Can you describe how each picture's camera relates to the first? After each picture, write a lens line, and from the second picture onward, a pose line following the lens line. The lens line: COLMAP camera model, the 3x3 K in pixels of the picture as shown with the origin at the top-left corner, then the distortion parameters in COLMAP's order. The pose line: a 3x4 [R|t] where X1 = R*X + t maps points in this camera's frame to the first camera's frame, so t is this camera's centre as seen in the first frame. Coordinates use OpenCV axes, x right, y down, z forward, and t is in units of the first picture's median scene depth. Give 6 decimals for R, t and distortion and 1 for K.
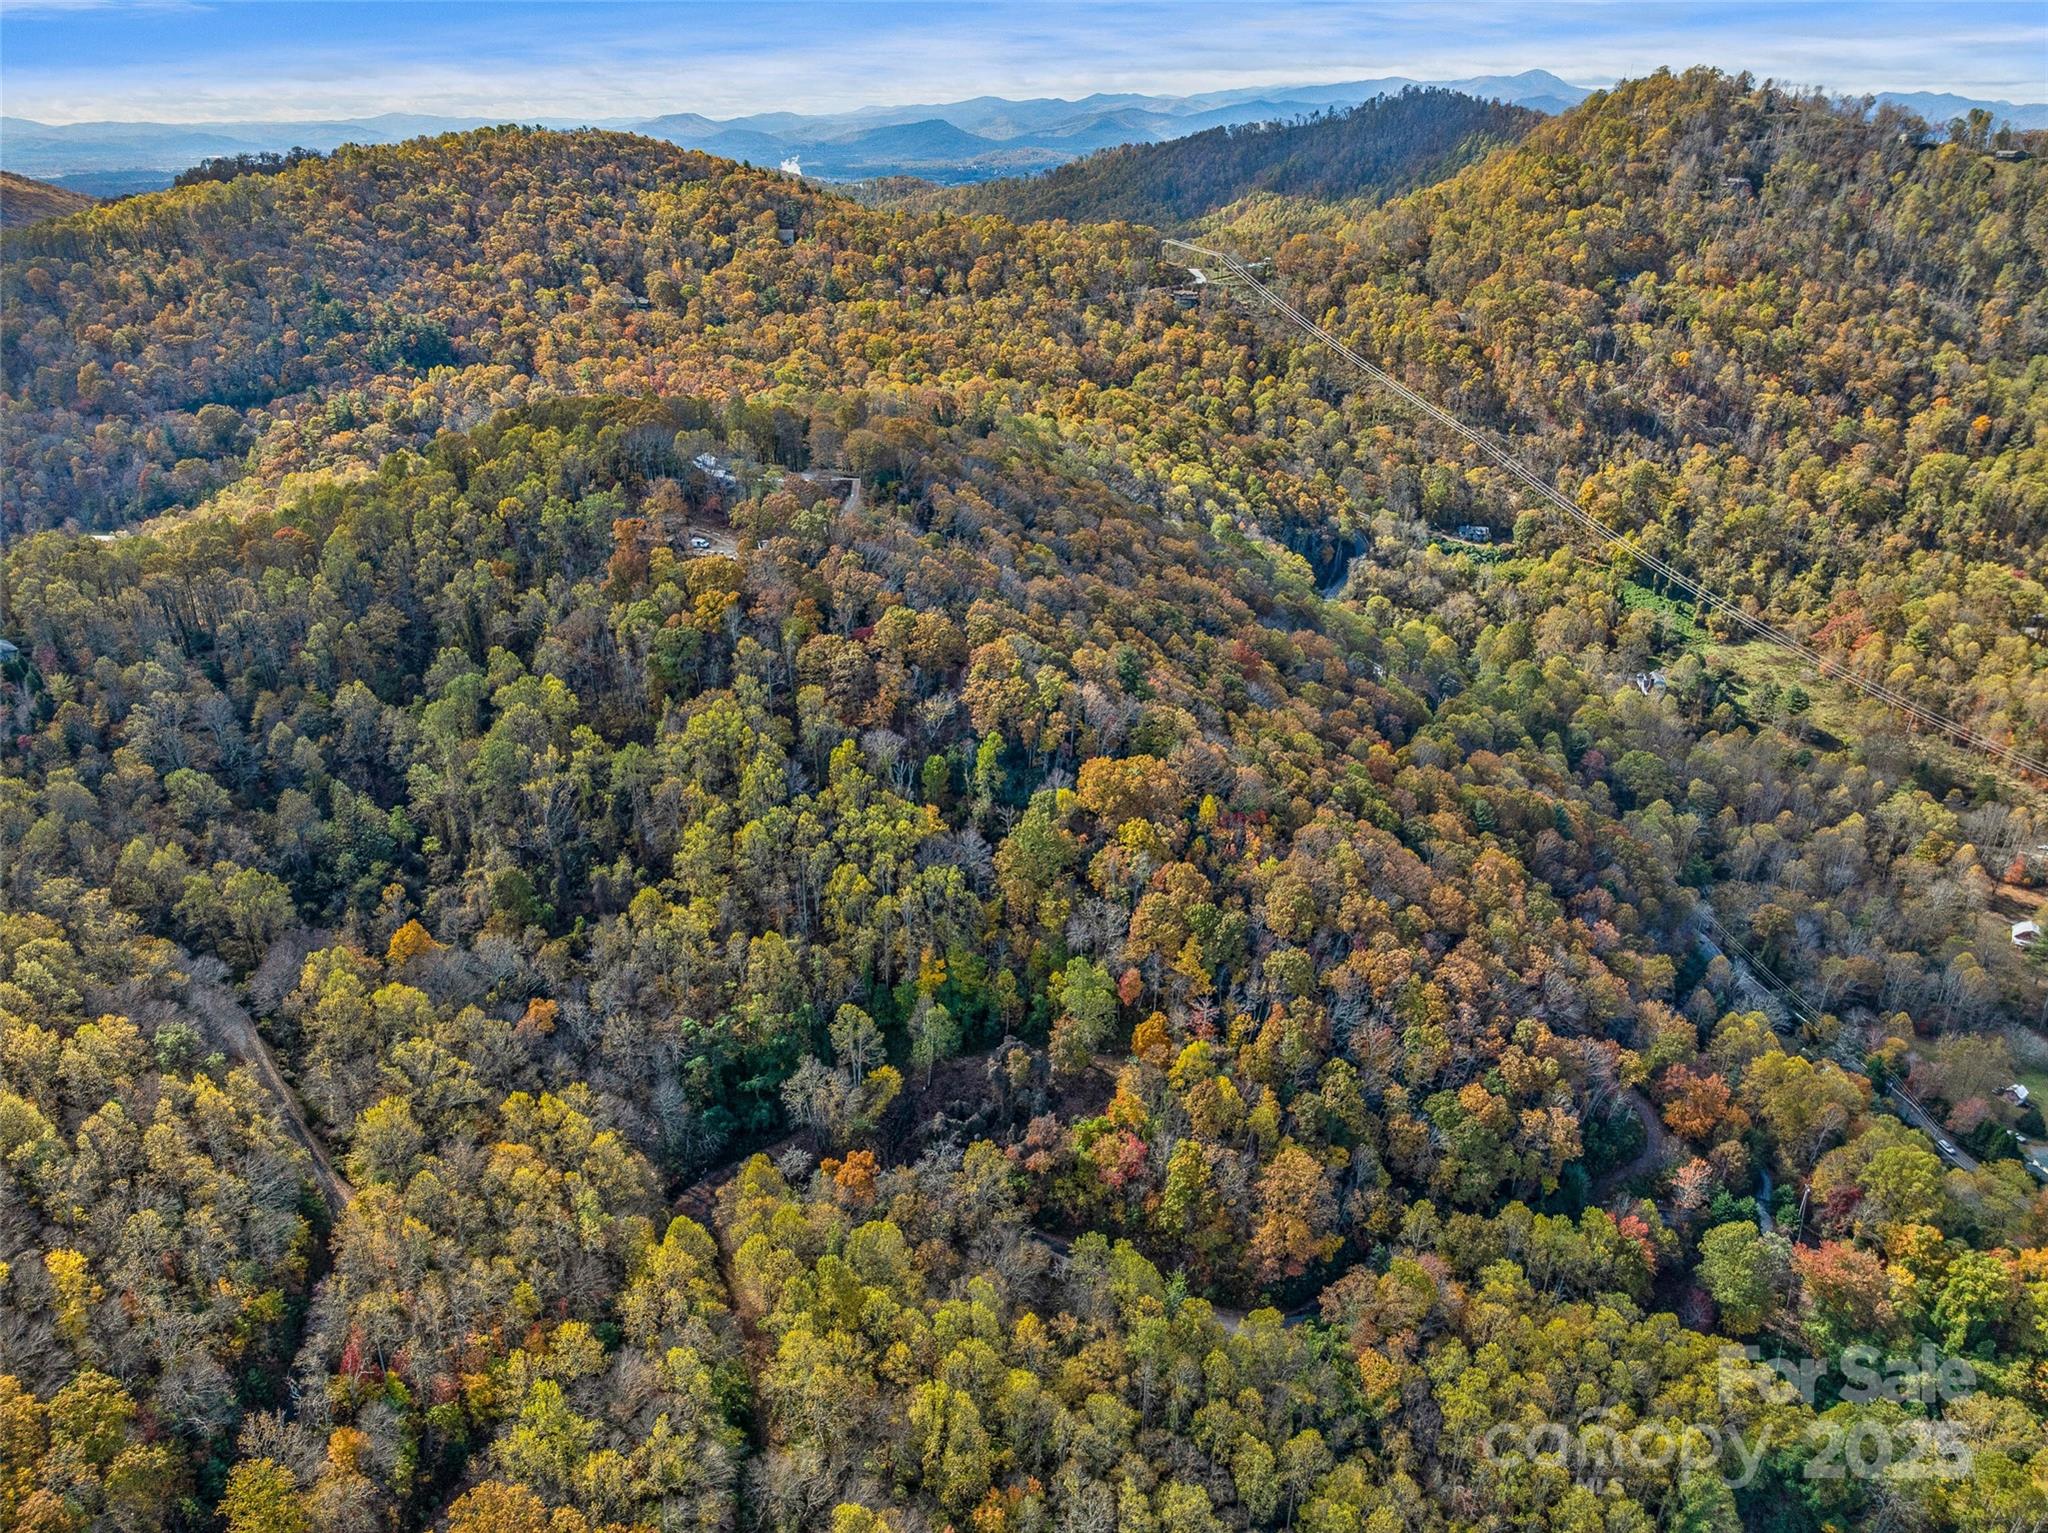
lens RADIAL K [[1424.4, 0, 1019.0], [0, 1424.4, 805.9], [0, 0, 1]] dist [-0.049033, -0.001627]
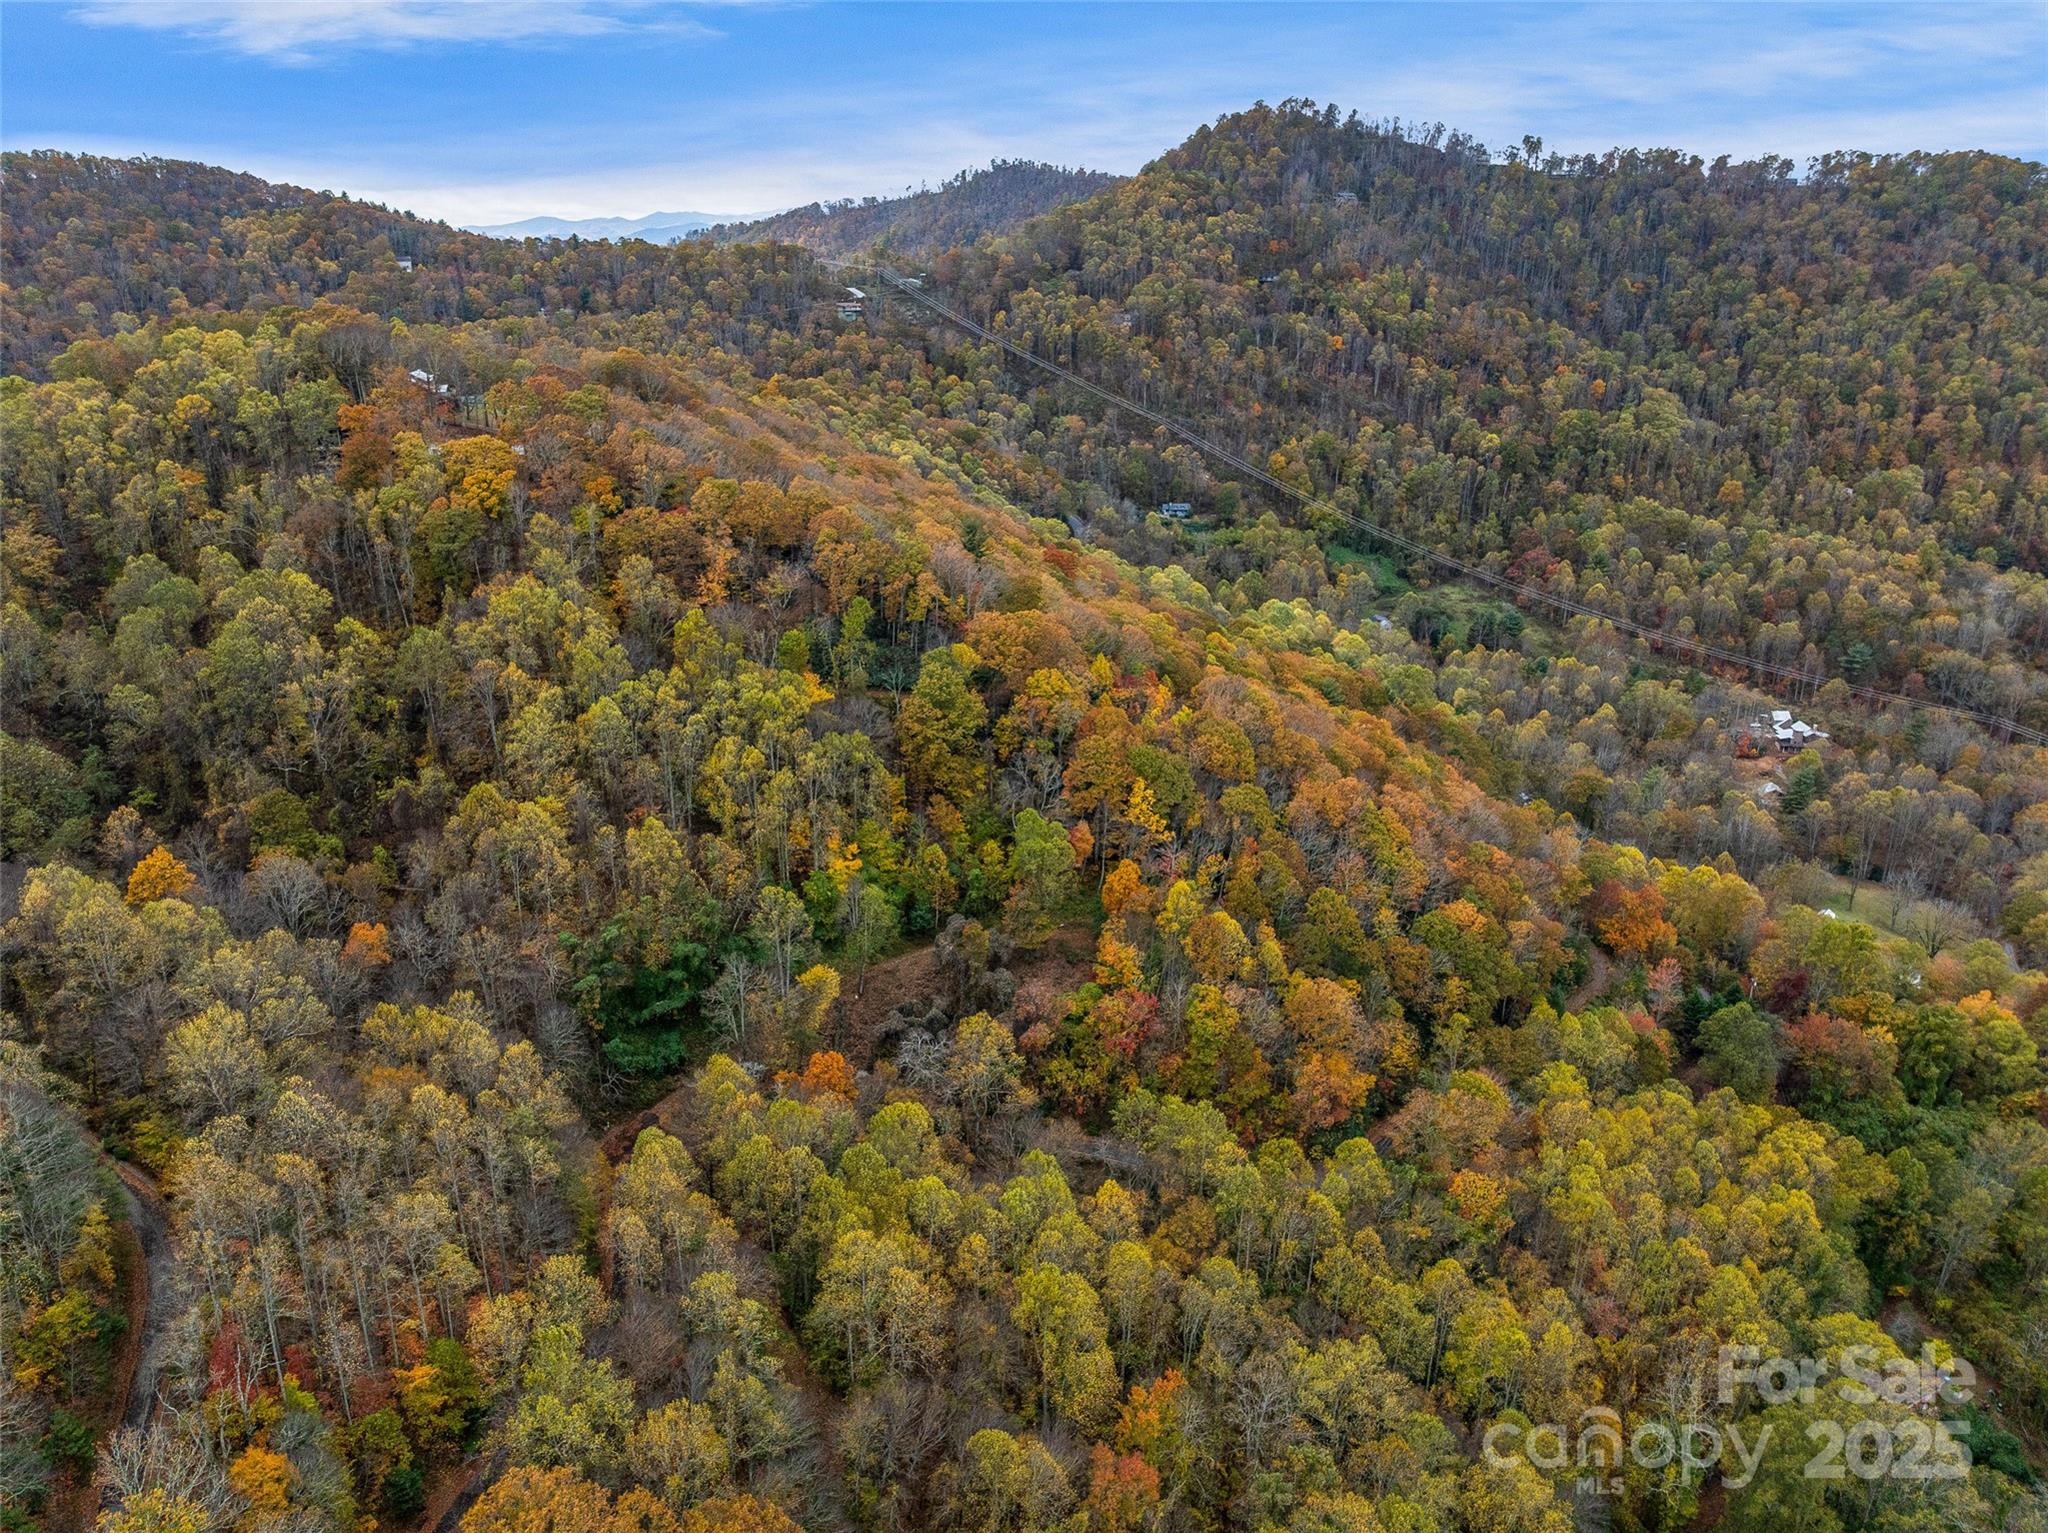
lens RADIAL K [[1424.4, 0, 1019.0], [0, 1424.4, 805.9], [0, 0, 1]] dist [-0.049033, -0.001627]
pose [[0.958163, -0.105627, 0.266020, -0.088720], [0.126405, 0.990028, -0.062185, 0.073803], [-0.256798, 0.093210, 0.961960, 0.086226]]
